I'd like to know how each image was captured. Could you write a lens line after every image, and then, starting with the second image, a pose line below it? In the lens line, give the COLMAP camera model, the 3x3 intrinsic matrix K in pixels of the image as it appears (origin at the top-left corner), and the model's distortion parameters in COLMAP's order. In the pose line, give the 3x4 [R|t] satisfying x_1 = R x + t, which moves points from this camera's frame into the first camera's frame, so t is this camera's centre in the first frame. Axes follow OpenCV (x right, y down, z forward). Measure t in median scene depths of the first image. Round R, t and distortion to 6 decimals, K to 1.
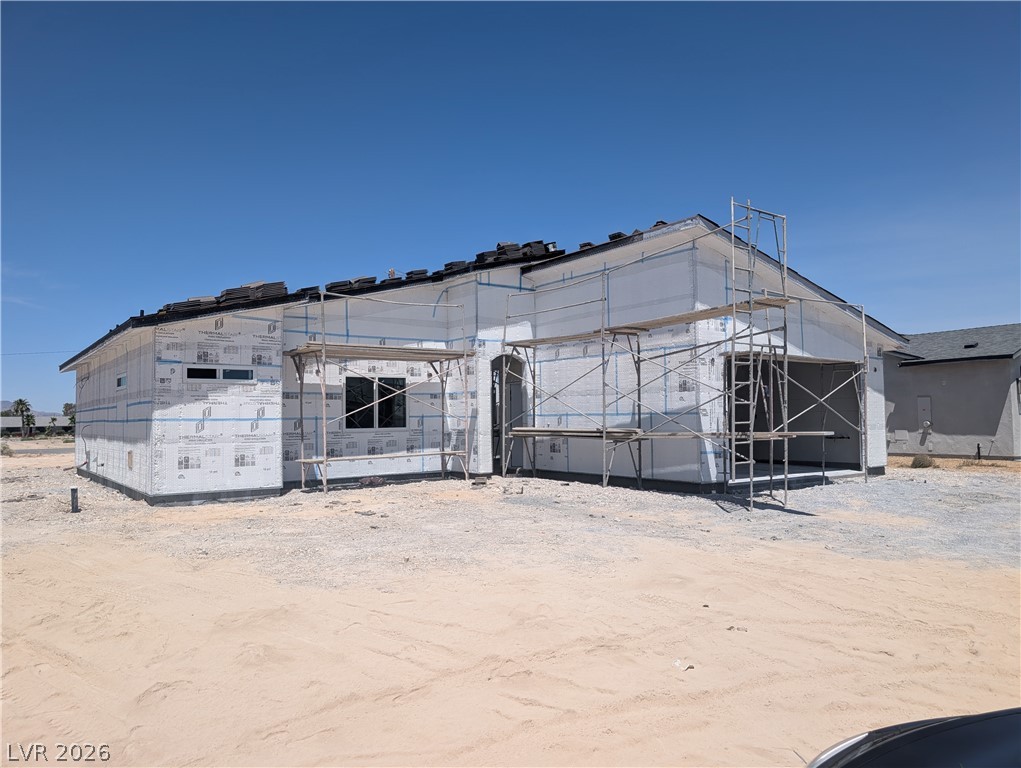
lens RADIAL K [[730.9, 0, 515.9], [0, 730.9, 380.8], [0, 0, 1]] dist [0.021471, -0.020119]
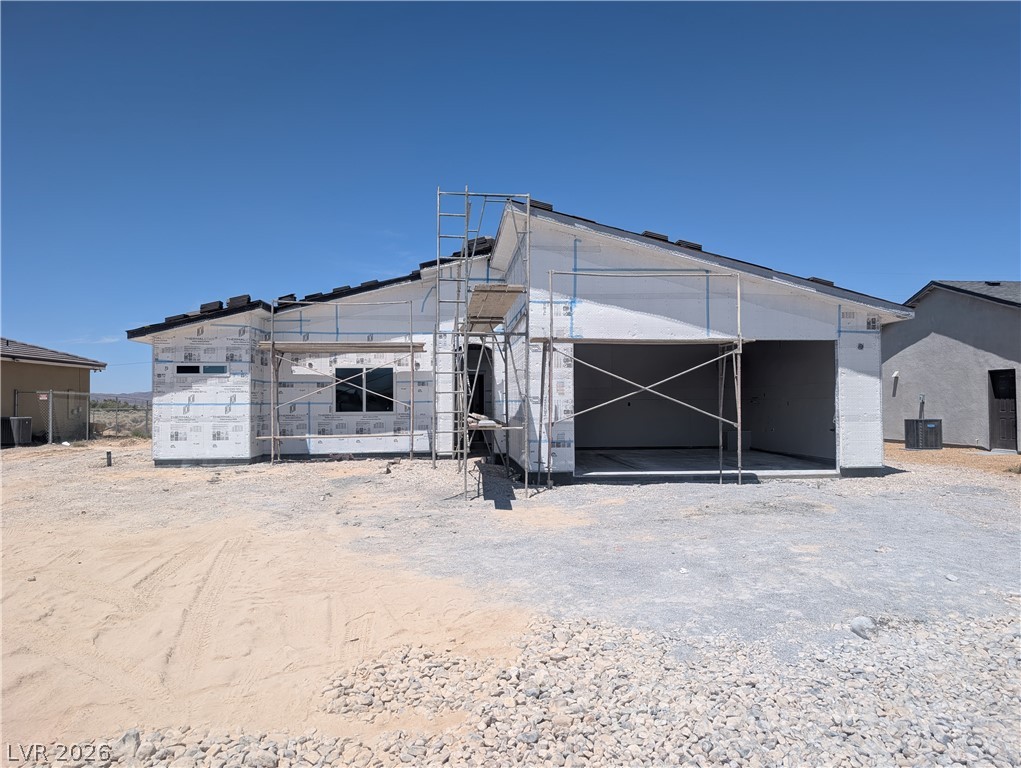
lens RADIAL K [[730.9, 0, 518.1], [0, 730.9, 387.1], [0, 0, 1]] dist [0.021471, -0.020119]
pose [[0.864340, -0.004221, -0.502891, 0.641795], [0.022106, 0.999317, 0.029607, -0.003496], [0.502423, -0.036707, 0.863843, 0.129451]]
